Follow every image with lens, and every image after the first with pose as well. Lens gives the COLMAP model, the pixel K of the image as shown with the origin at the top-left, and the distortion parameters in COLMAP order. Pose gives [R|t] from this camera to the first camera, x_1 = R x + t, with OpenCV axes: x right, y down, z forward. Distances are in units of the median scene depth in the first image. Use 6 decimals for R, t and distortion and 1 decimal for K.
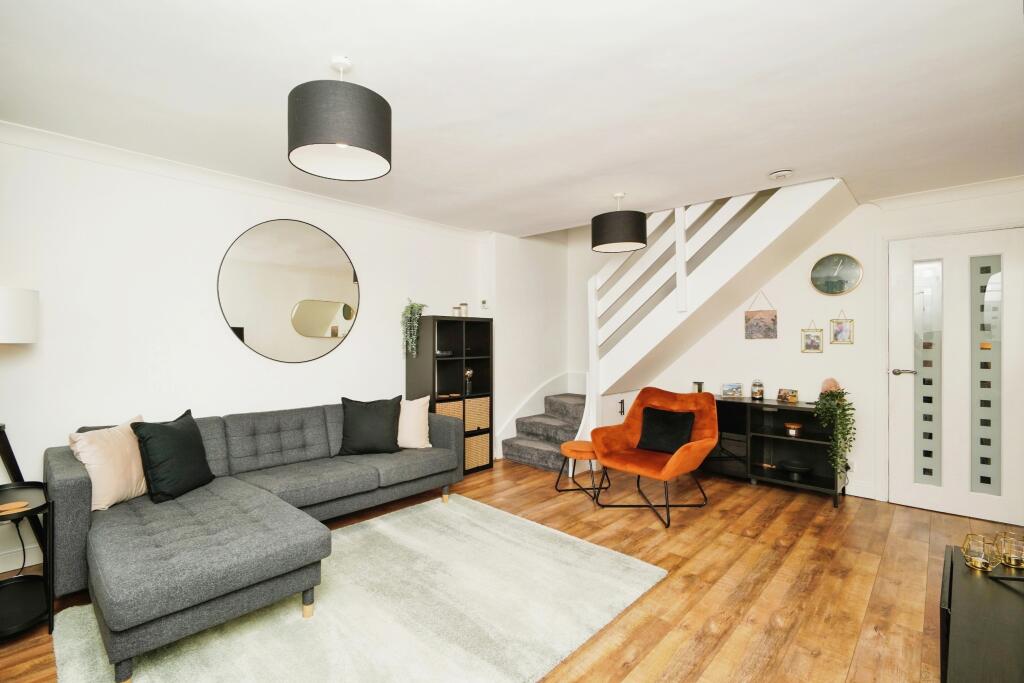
lens RADIAL K [[455.1, 0, 472.5], [0, 455.1, 345.2], [0, 0, 1]] dist [-0.000226, 0.000693]
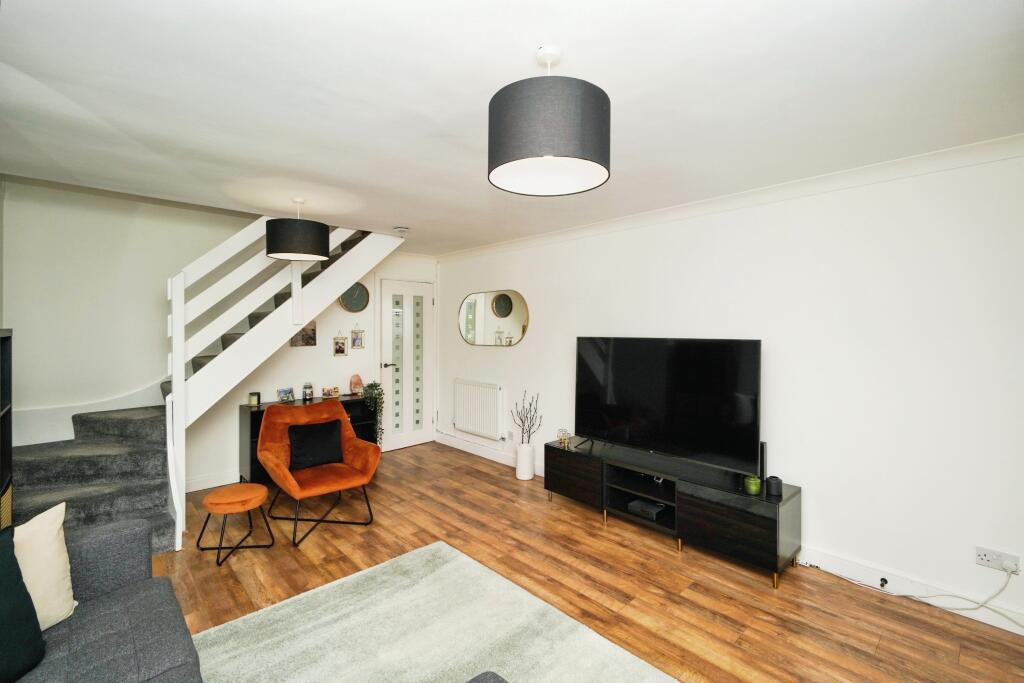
lens RADIAL K [[451.6, 0, 512.0], [0, 451.6, 341.5], [0, 0, 1]] dist [-0.001070, -0.000269]
pose [[0.016987, -0.031667, 0.999354, -0.617923], [0.012281, 0.999430, 0.031461, -0.069933], [-0.999780, 0.011738, 0.017366, 0.602391]]
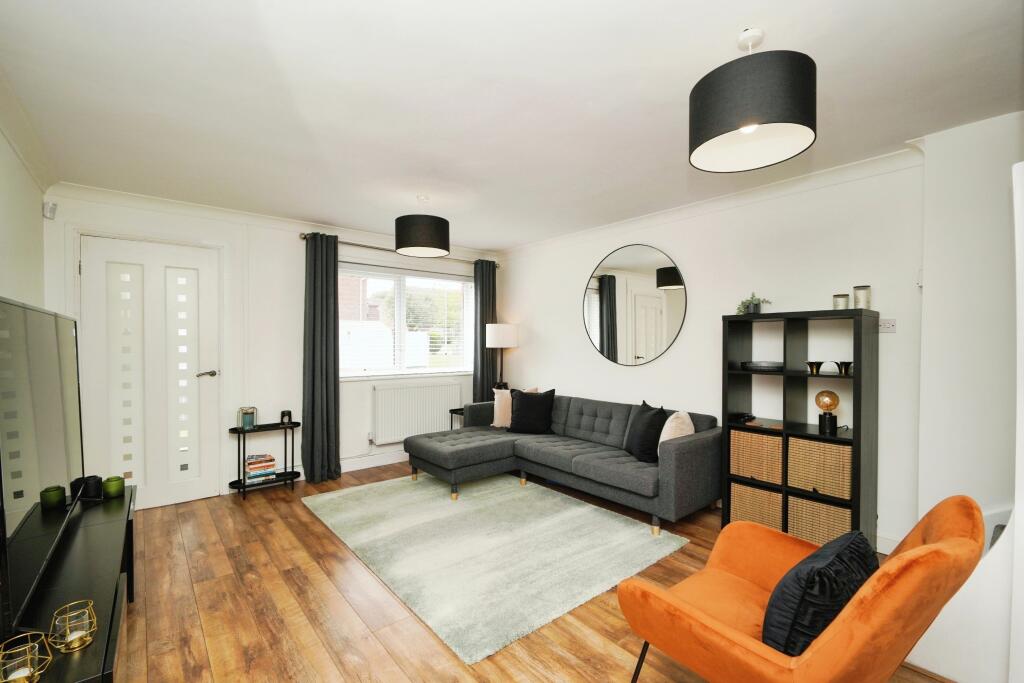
lens RADIAL K [[447.5, 0, 508.8], [0, 447.5, 337.2], [0, 0, 1]] dist [0.002325, -0.000696]
pose [[-0.074984, -0.020299, -0.996978, 0.891343], [-0.015289, 0.999699, -0.019204, -0.008517], [0.997068, 0.013803, -0.075272, 0.860401]]
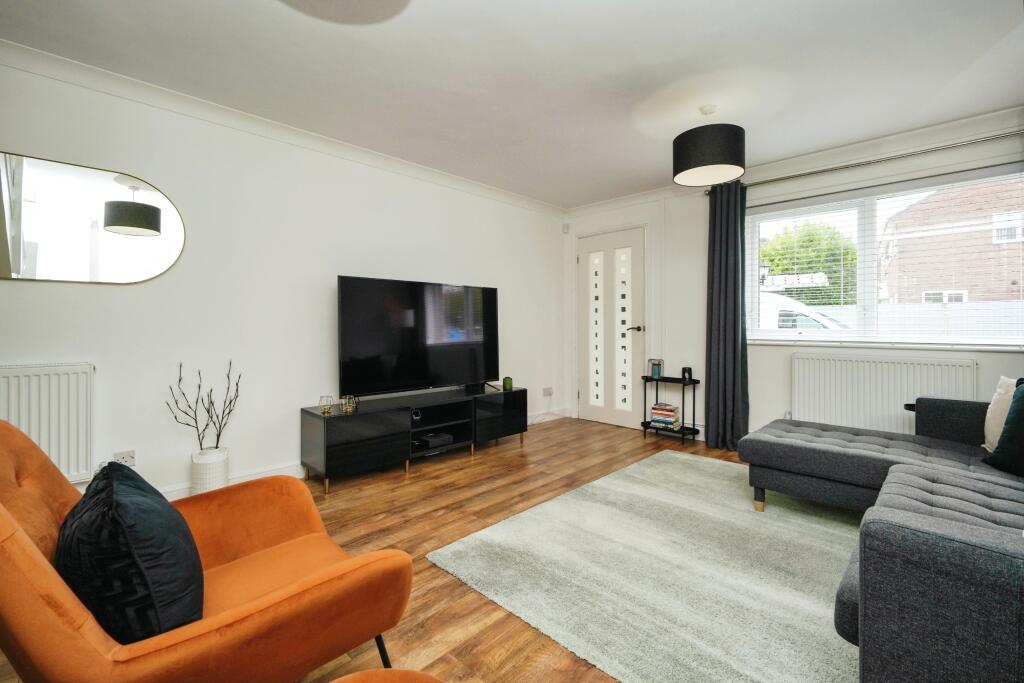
lens RADIAL K [[447.7, 0, 517.5], [0, 447.7, 320.2], [0, 0, 1]] dist [-0.000455, -0.000003]
pose [[-0.999504, -0.007209, -0.030641, 0.223727], [-0.007282, 0.999971, 0.002270, 0.045824], [0.030624, 0.002492, -0.999528, 1.421194]]
